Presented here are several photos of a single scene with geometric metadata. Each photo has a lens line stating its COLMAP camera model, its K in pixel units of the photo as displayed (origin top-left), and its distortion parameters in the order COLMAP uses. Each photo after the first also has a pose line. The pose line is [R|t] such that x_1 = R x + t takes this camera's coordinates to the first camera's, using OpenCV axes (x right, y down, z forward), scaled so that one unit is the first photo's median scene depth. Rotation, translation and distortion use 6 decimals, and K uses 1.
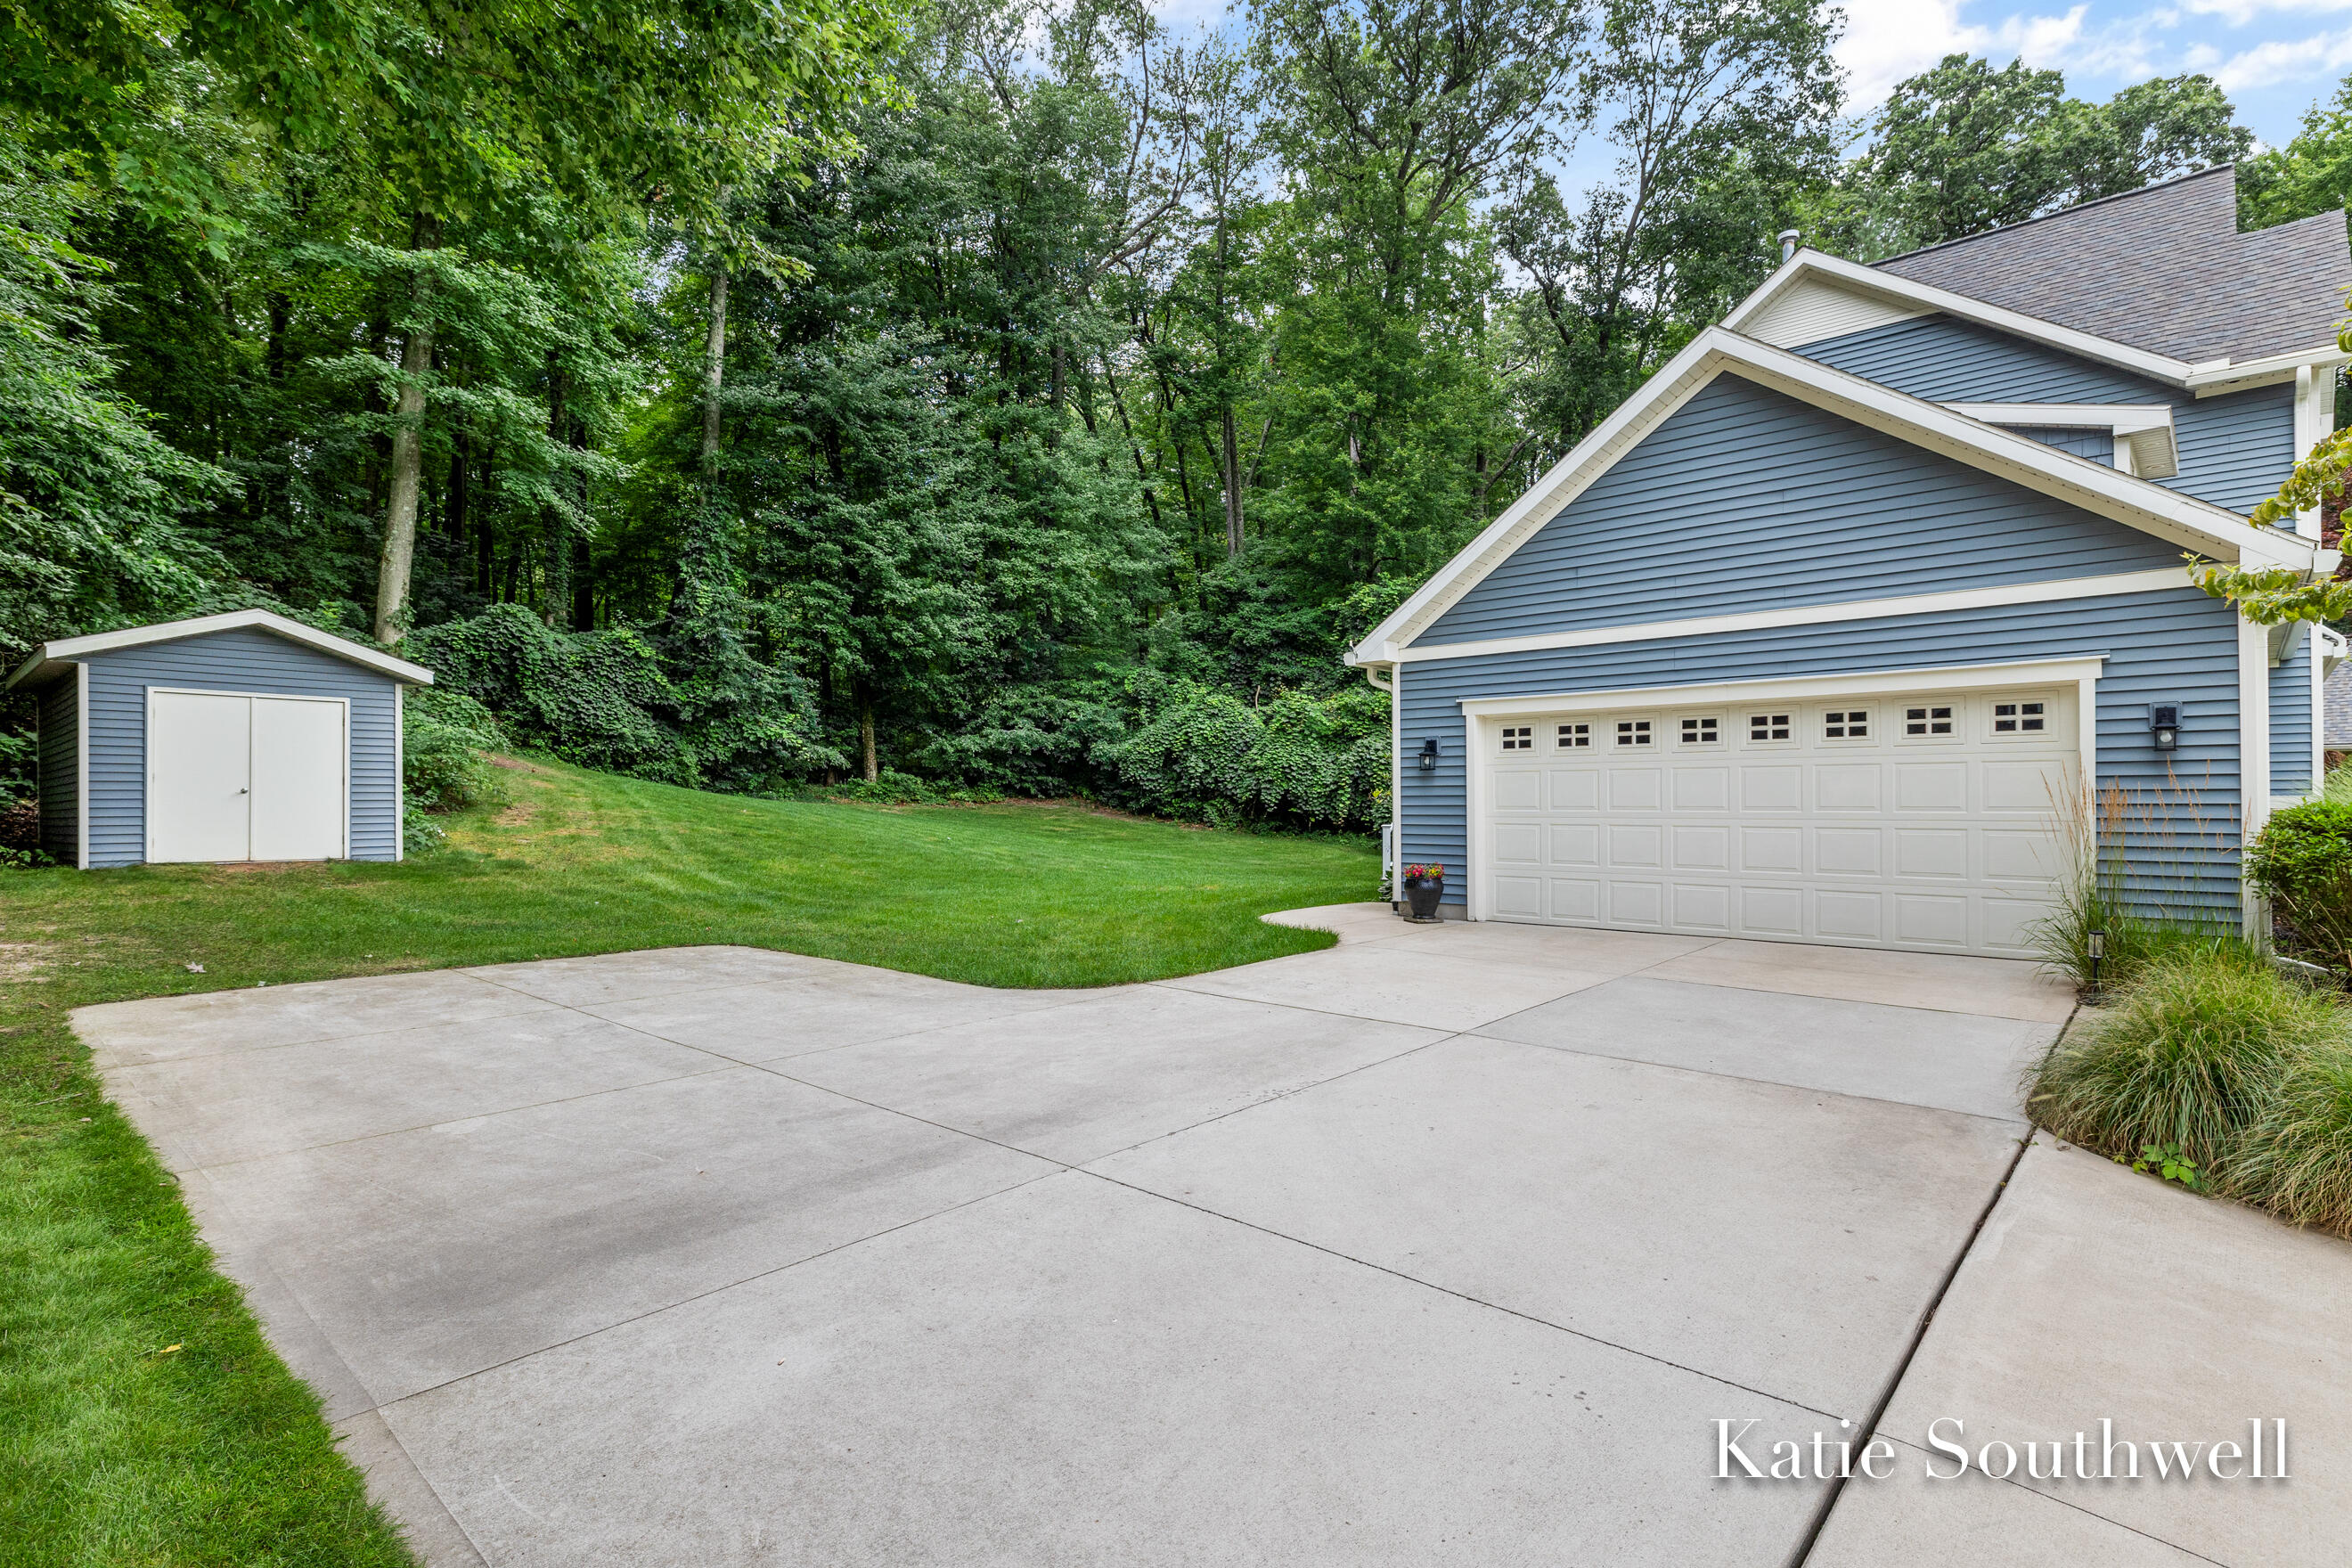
lens RADIAL K [[1103.1, 0, 1174.2], [0, 1103.1, 835.5], [0, 0, 1]] dist [0.012336, -0.000066]
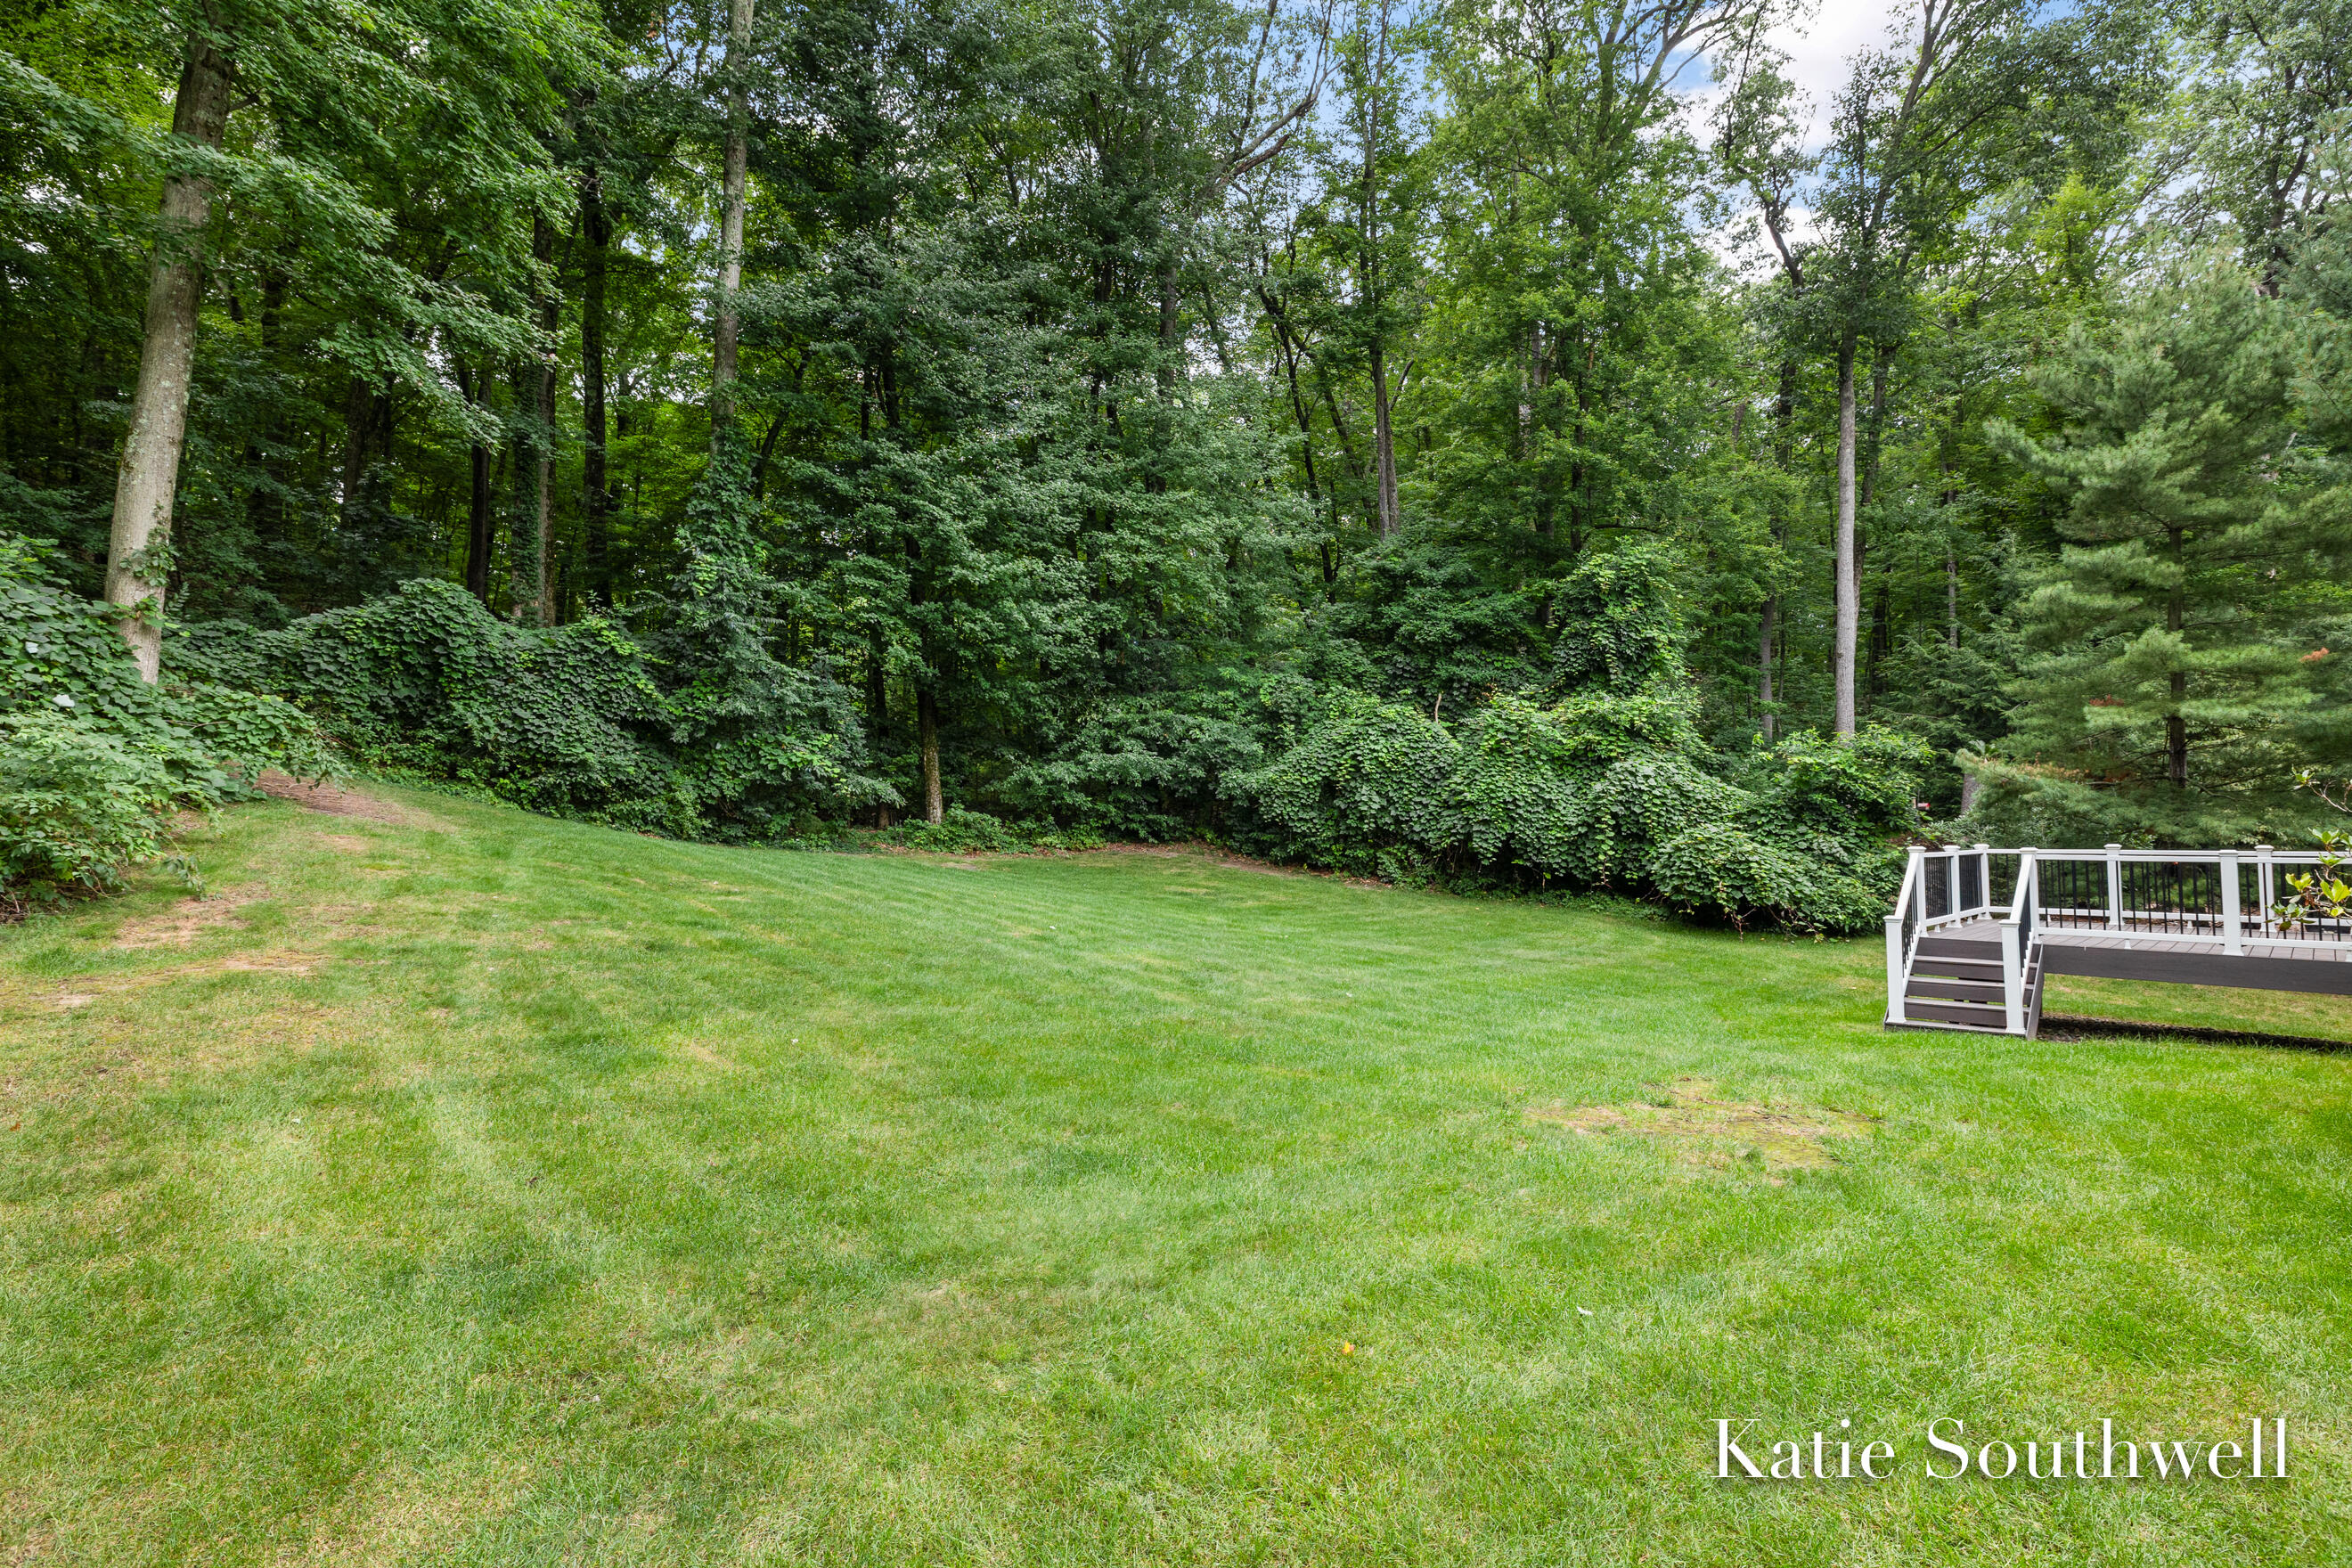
lens RADIAL K [[1103.1, 0, 1174.2], [0, 1103.1, 835.5], [0, 0, 1]] dist [0.012336, -0.000066]
pose [[0.998229, -0.003290, -0.059399, -0.066603], [0.001592, 0.999589, -0.028607, -0.018951], [0.059469, 0.028462, 0.997824, 0.259696]]
